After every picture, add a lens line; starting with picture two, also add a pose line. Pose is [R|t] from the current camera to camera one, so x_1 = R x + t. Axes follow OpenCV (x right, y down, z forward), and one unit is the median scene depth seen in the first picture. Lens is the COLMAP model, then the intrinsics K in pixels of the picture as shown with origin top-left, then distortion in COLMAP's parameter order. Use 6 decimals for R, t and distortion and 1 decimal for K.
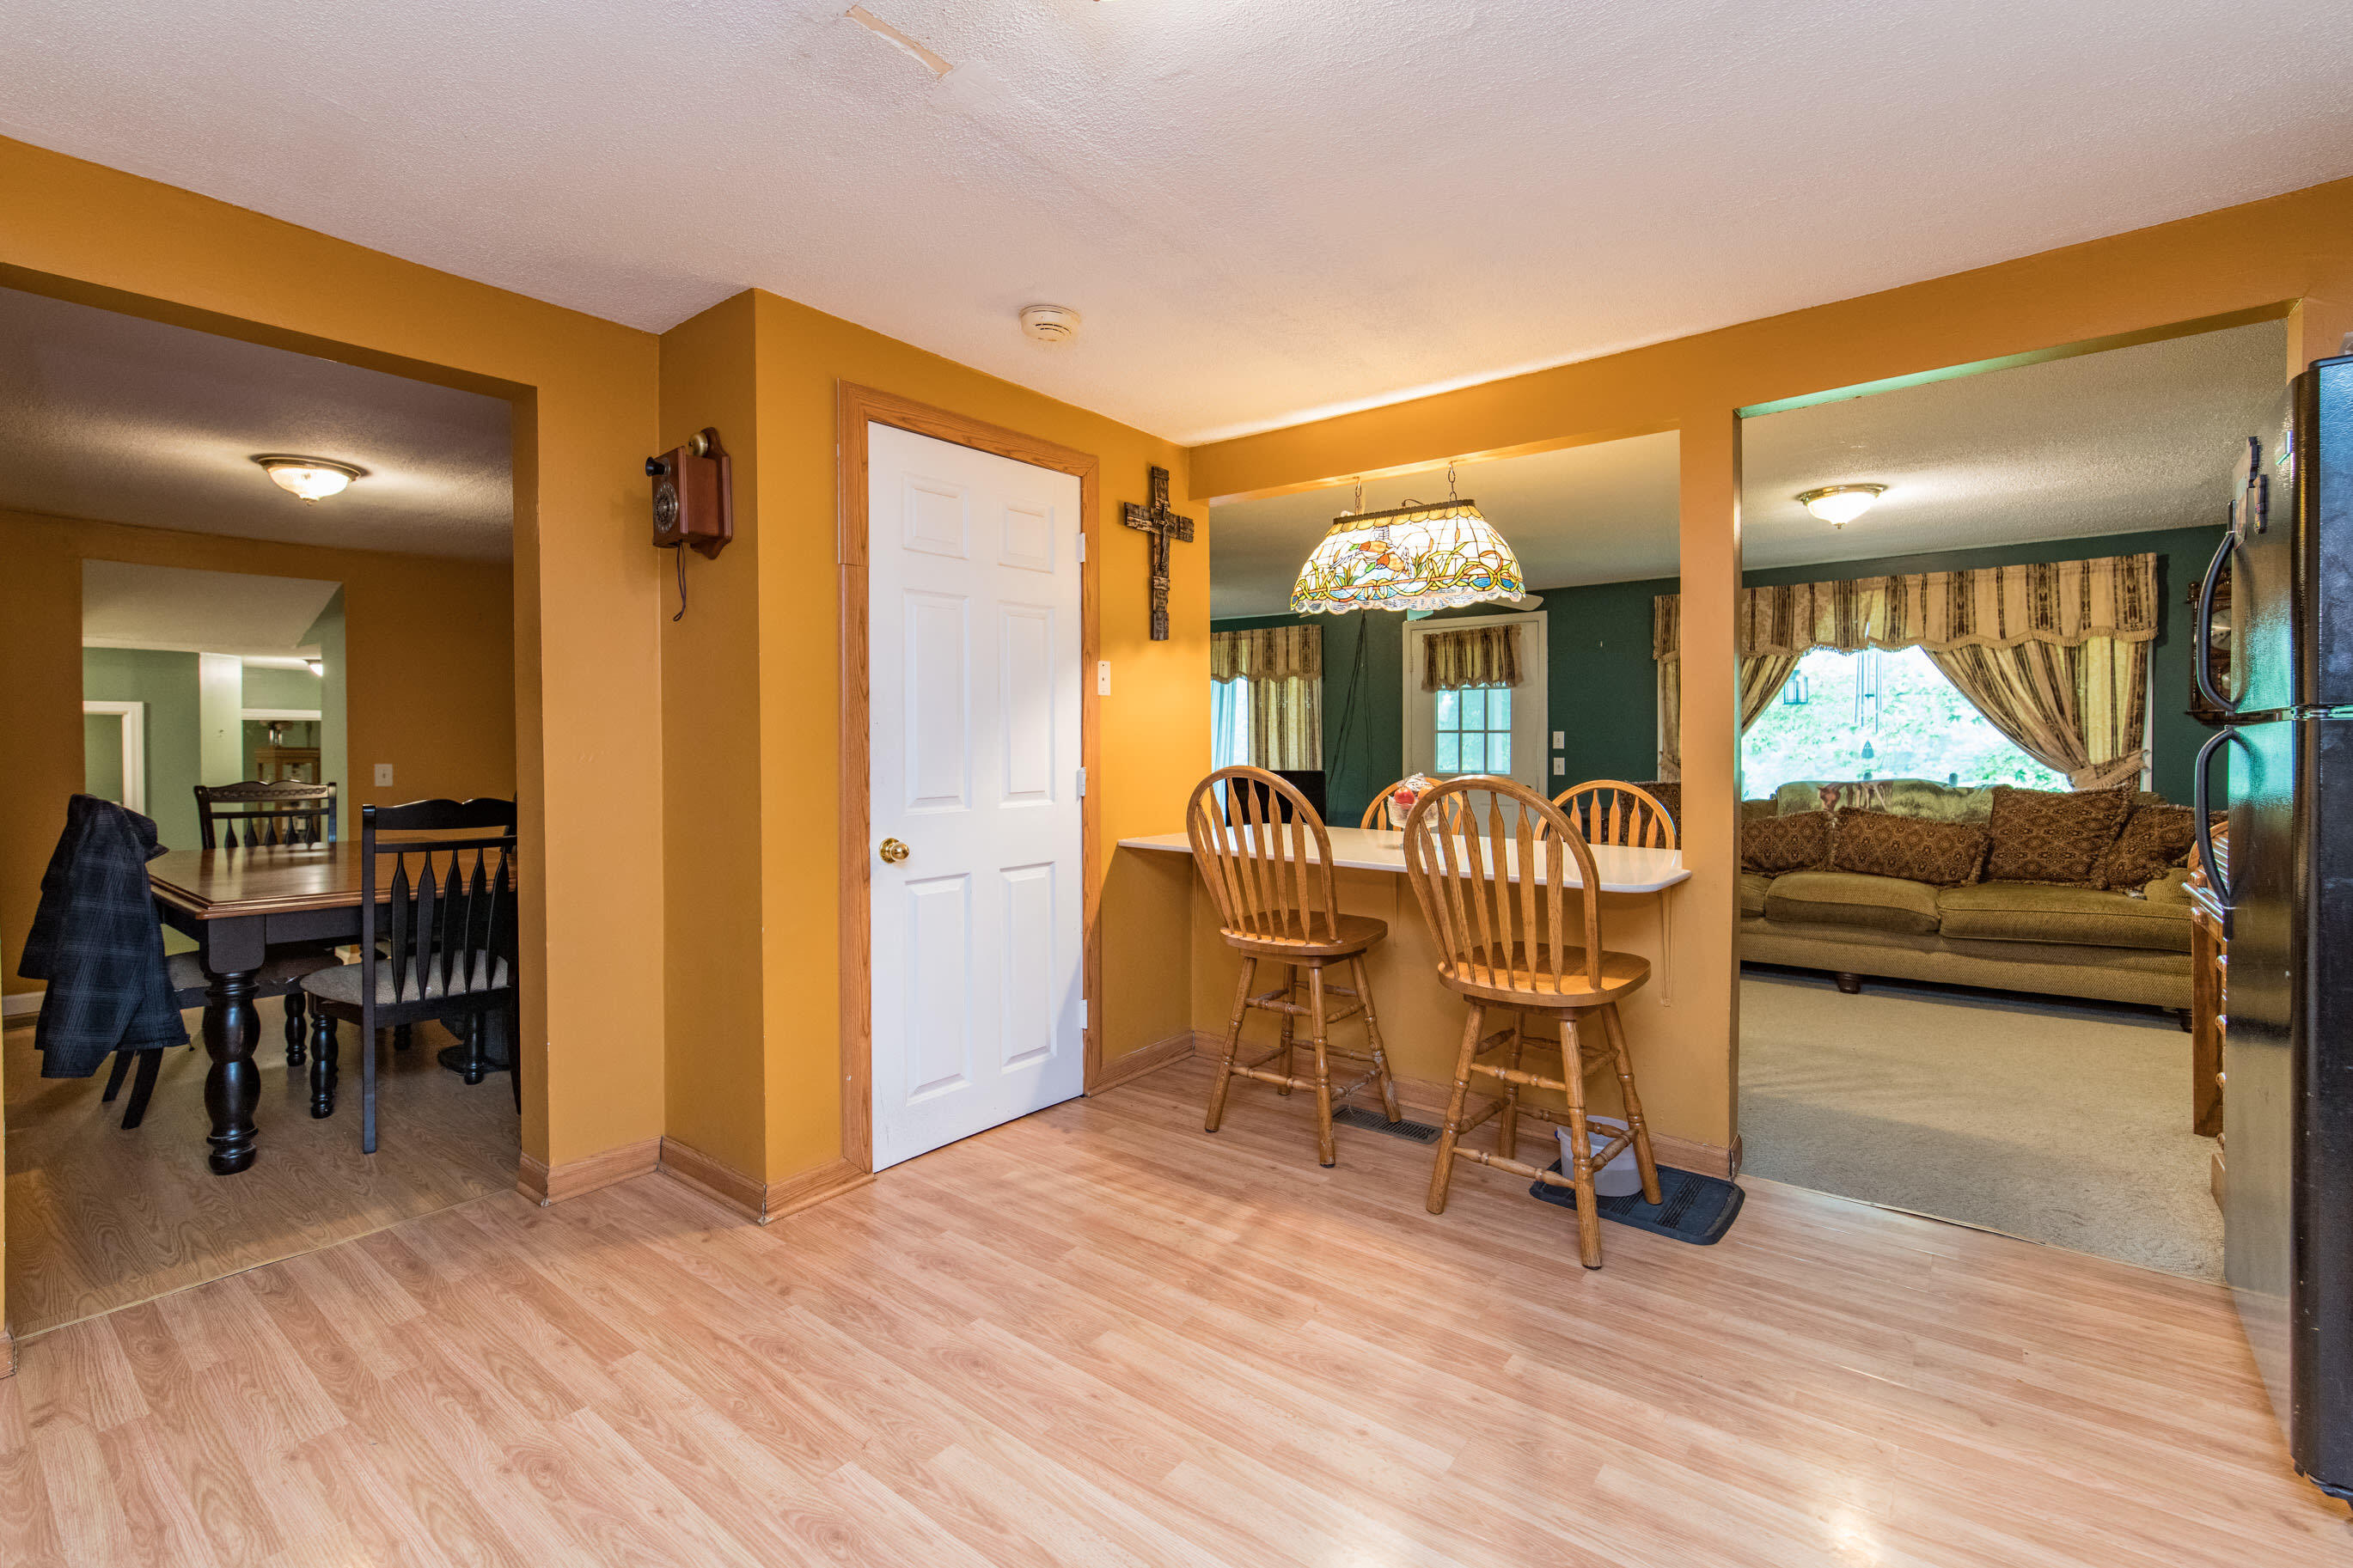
lens RADIAL K [[1012.7, 0, 1176.5], [0, 1012.7, 780.8], [0, 0, 1]] dist [0.002945, 0.000346]
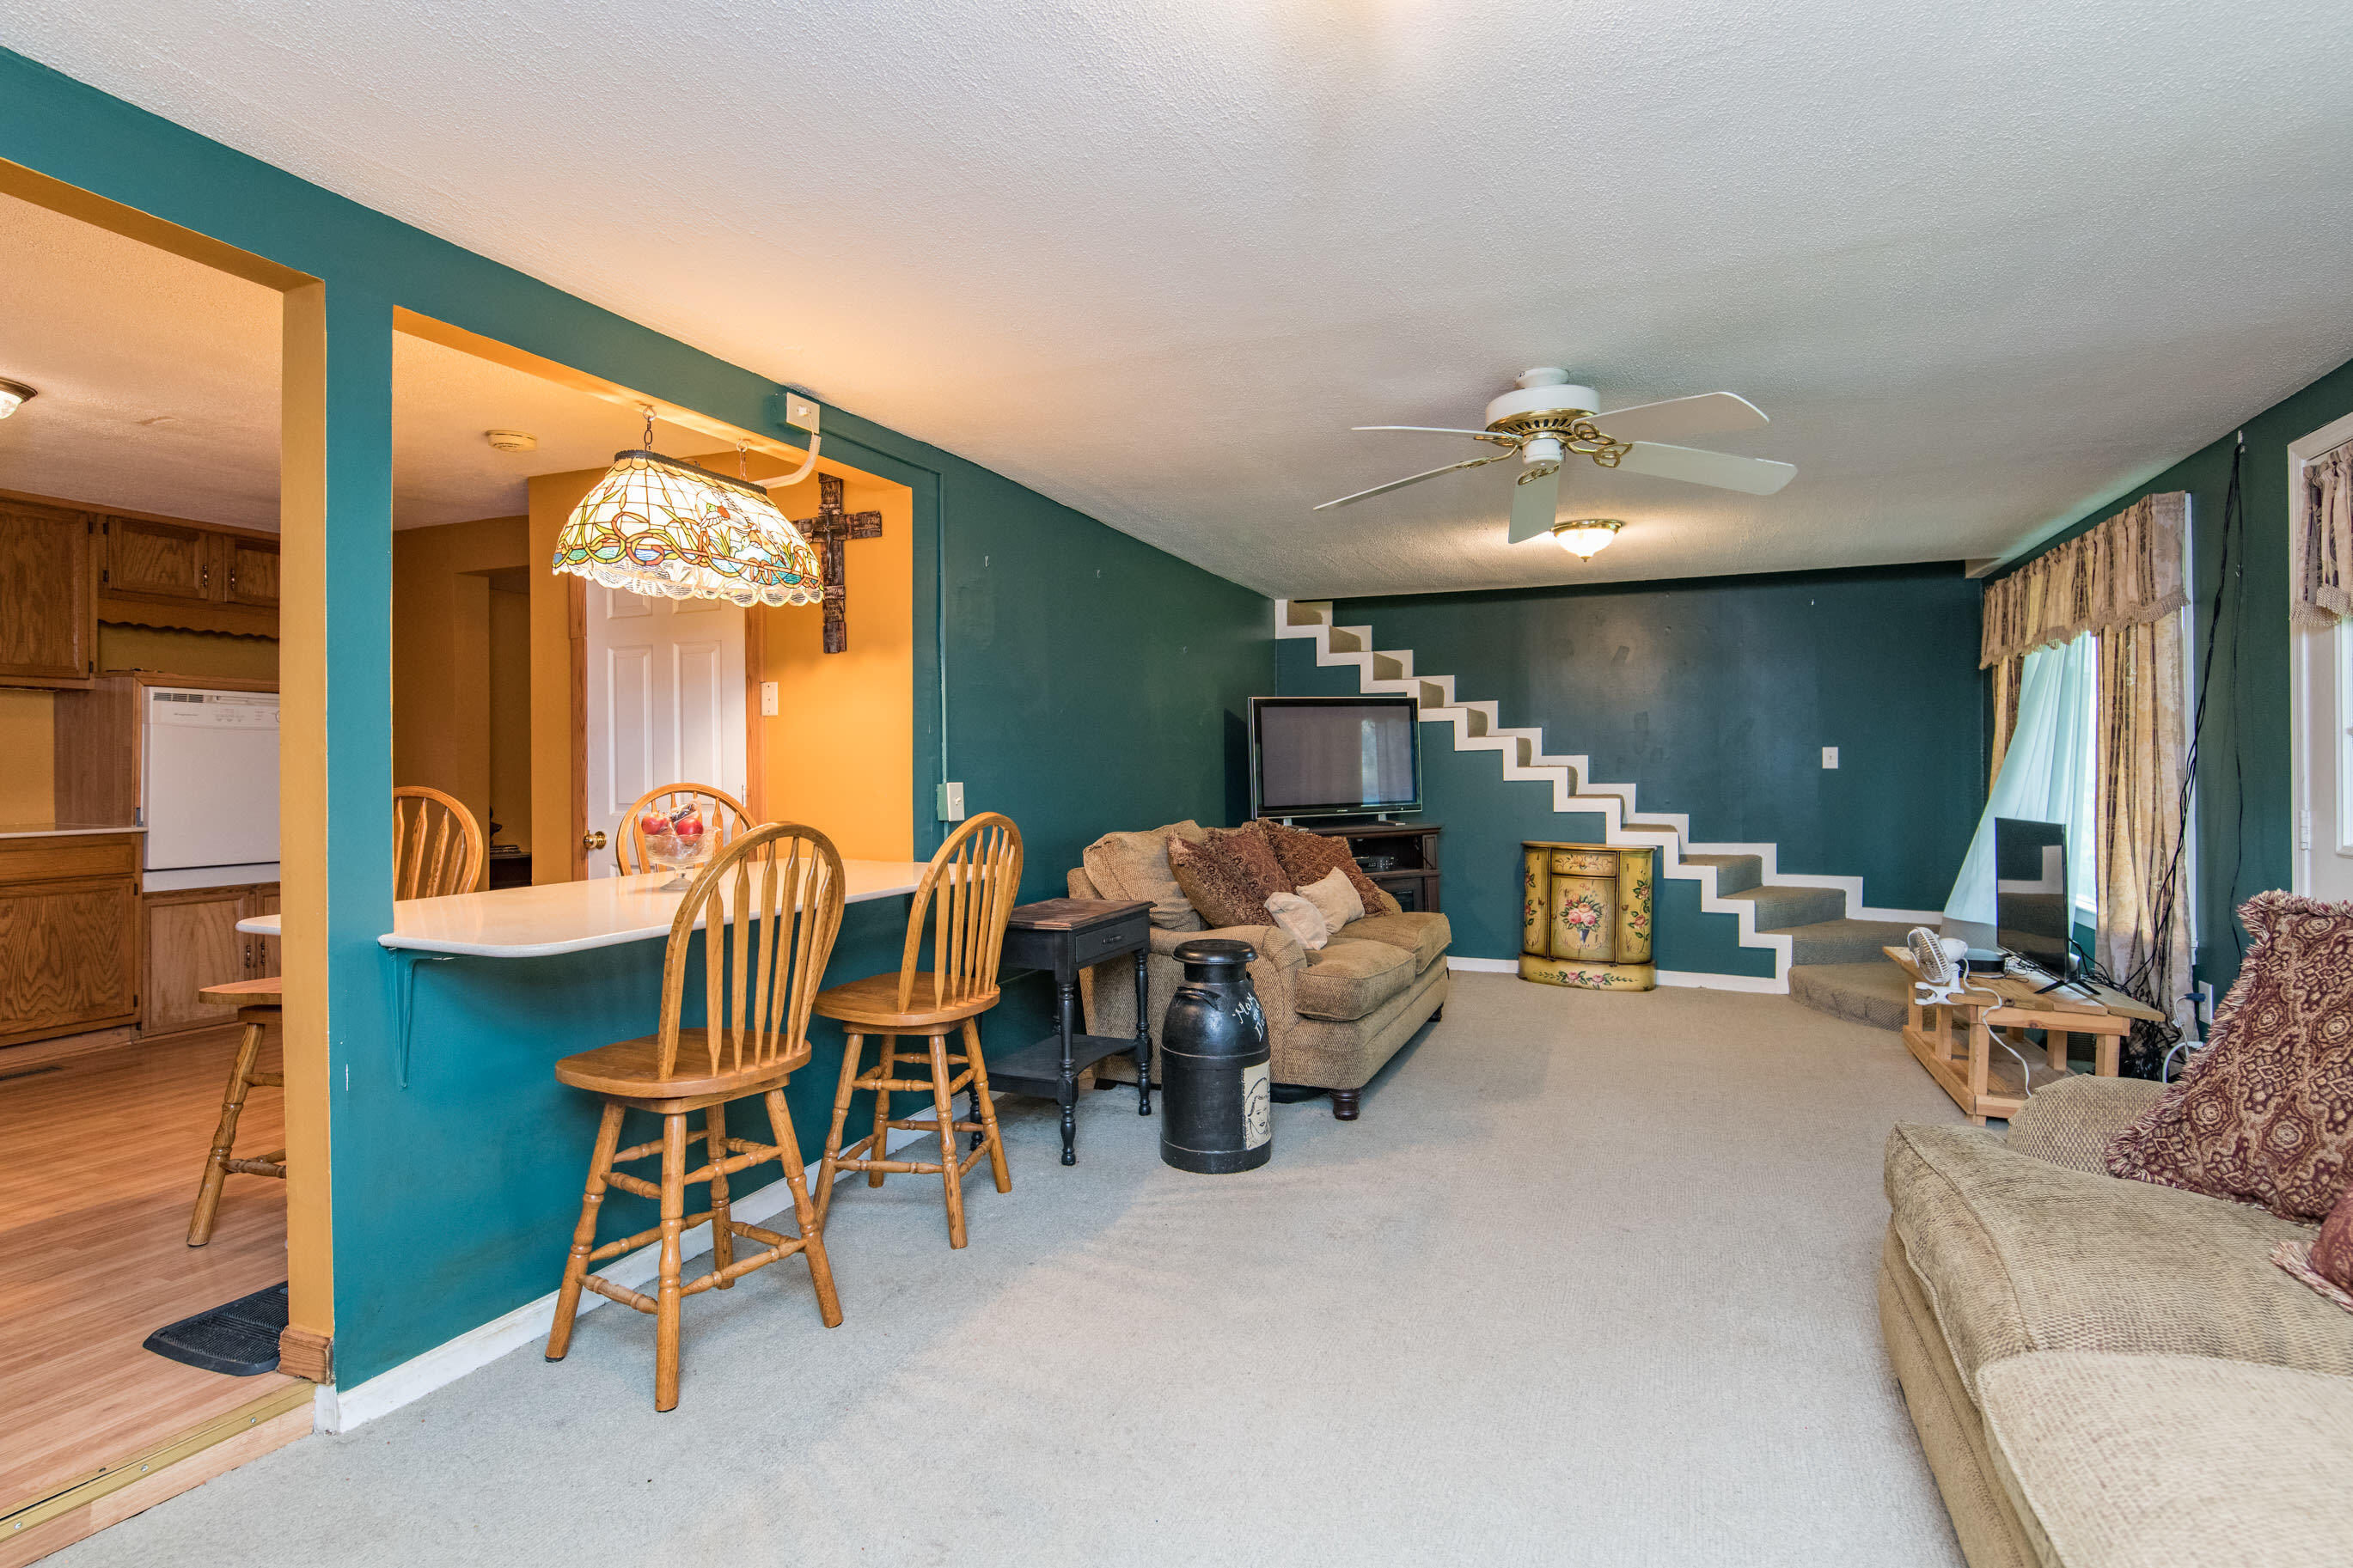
lens RADIAL K [[1134.9, 0, 1192.8], [0, 1134.9, 774.2], [0, 0, 1]] dist [-0.005414, -0.000274]
pose [[0.266699, 0.000550, -0.963780, 1.799218], [-0.022138, 0.999739, -0.005555, -0.041966], [0.963526, 0.022818, 0.266641, 1.707814]]
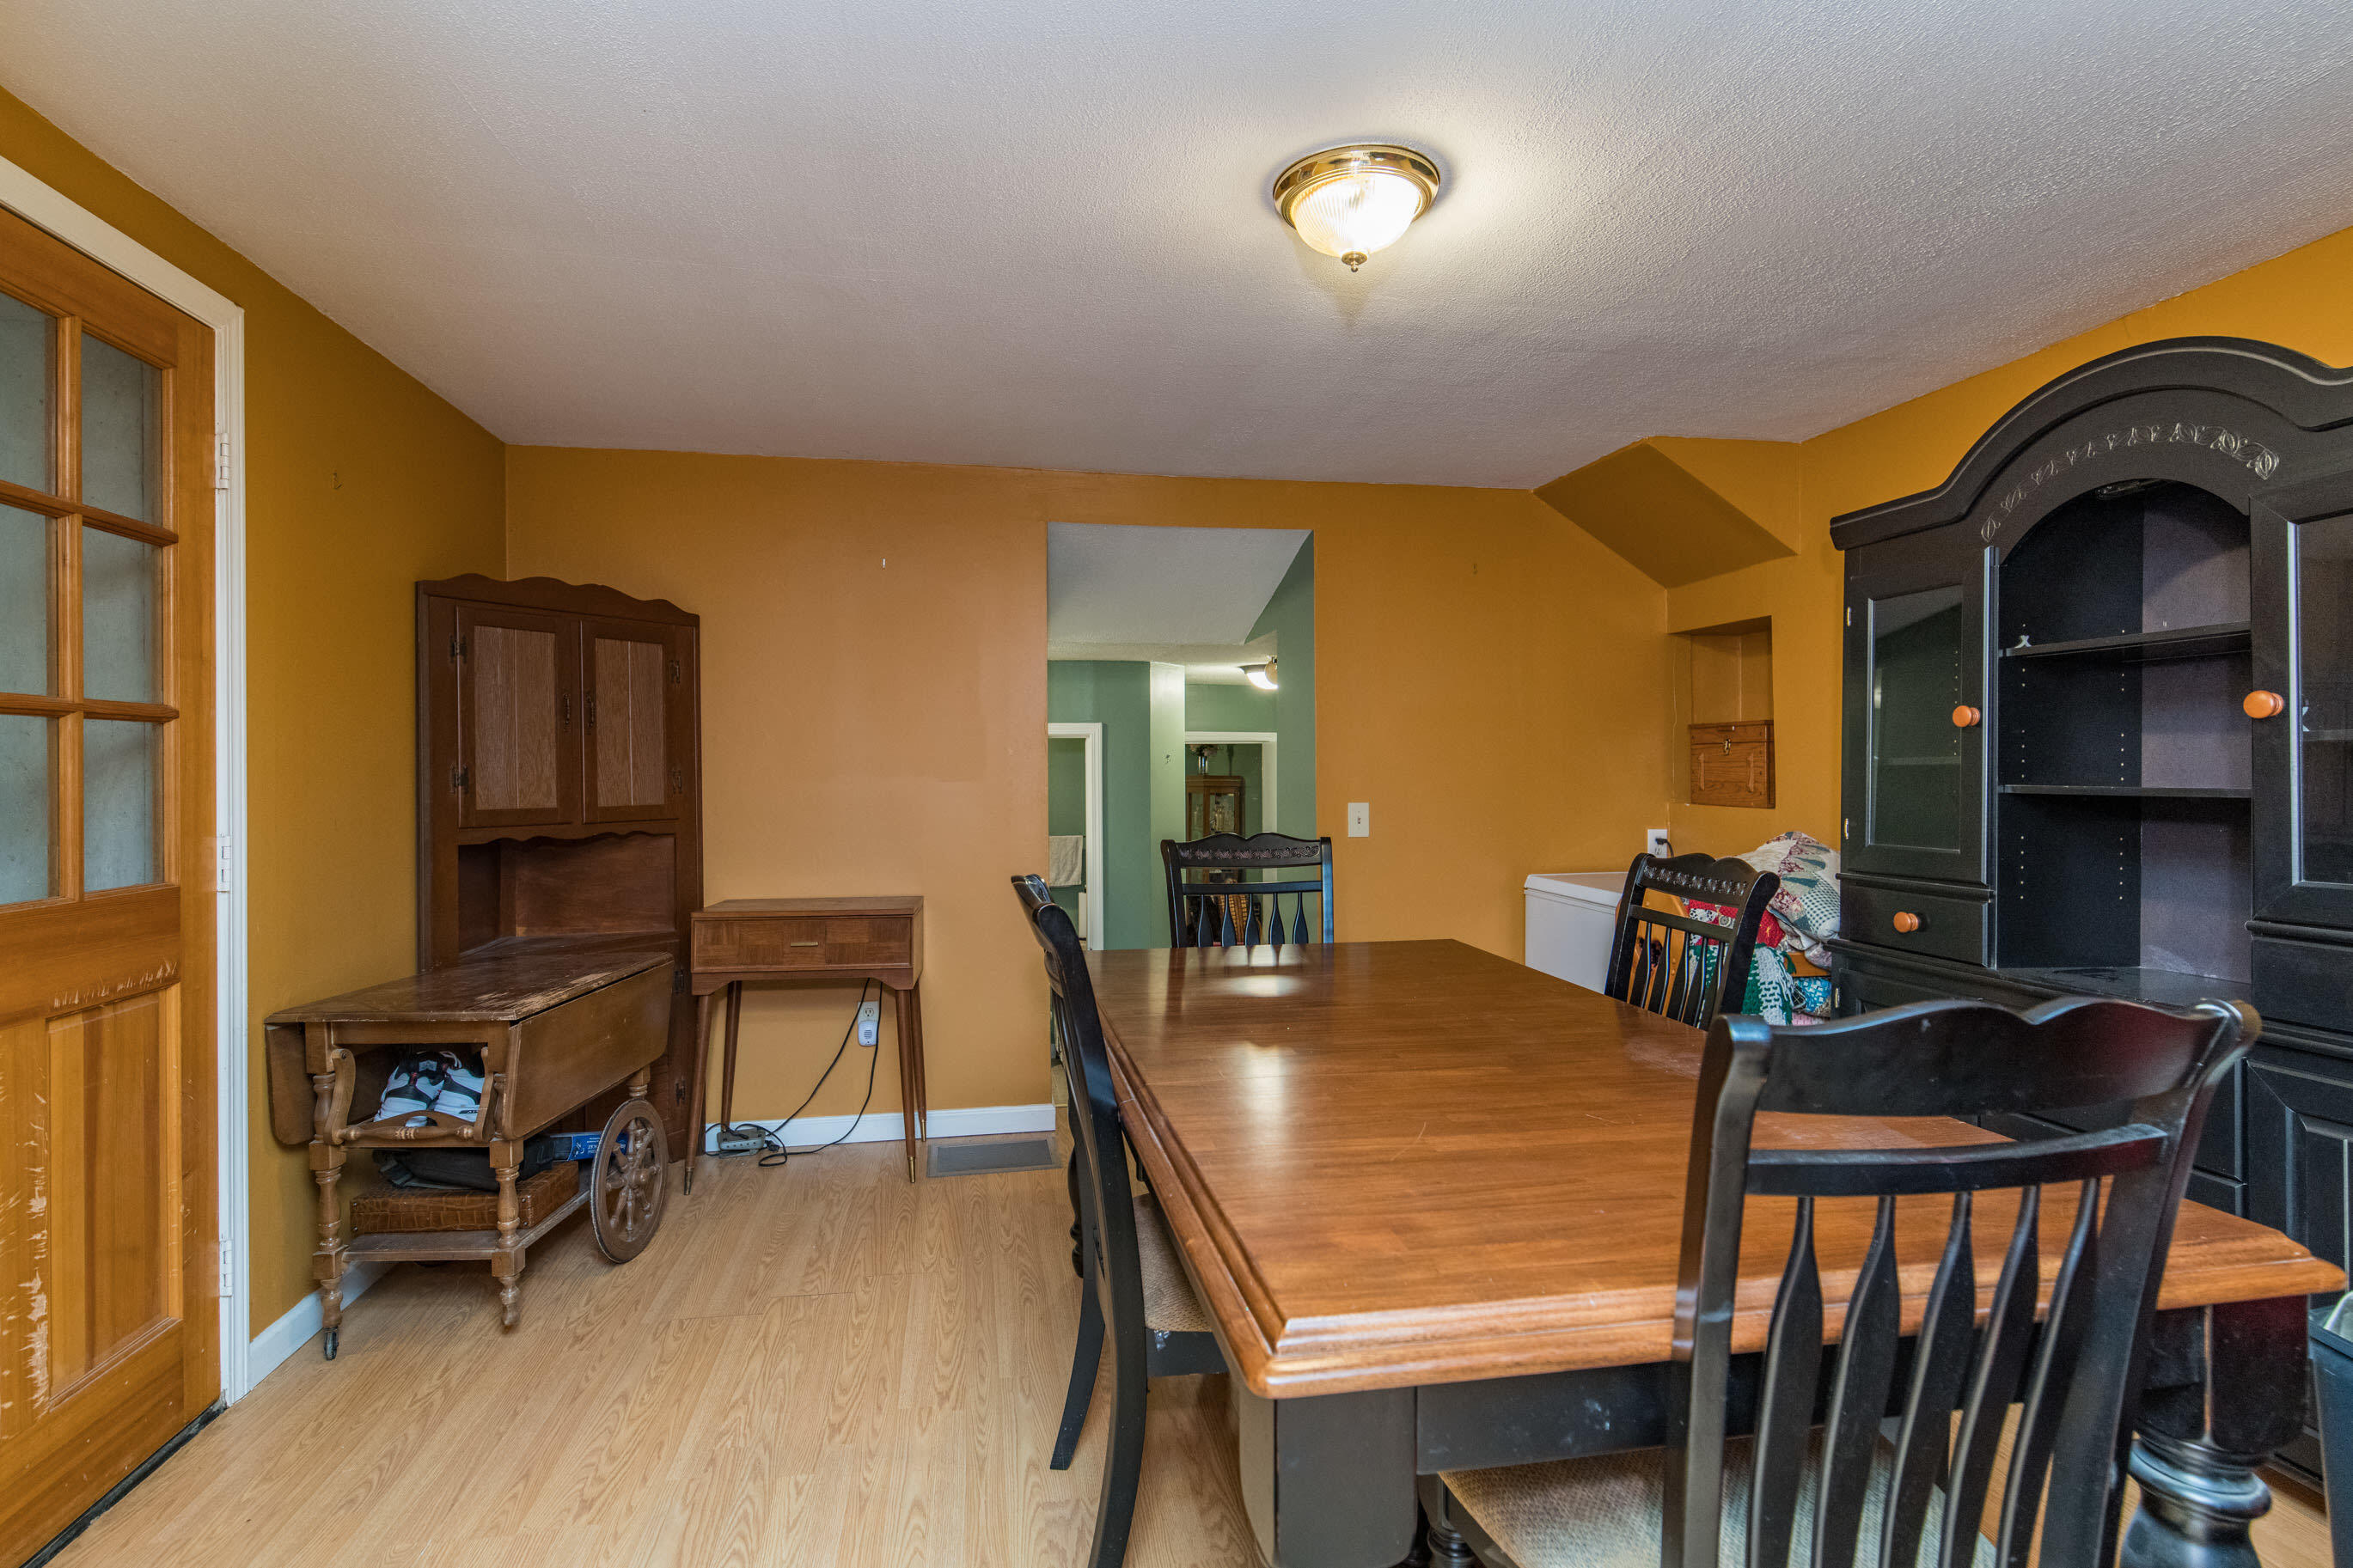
lens RADIAL K [[1134.9, 0, 1173.7], [0, 1134.9, 778.5], [0, 0, 1]] dist [-0.005414, -0.000274]
pose [[0.747424, -0.006676, -0.664314, -0.942217], [-0.007613, 0.999798, -0.018612, -0.041390], [0.664304, 0.018968, 0.747222, 0.914890]]
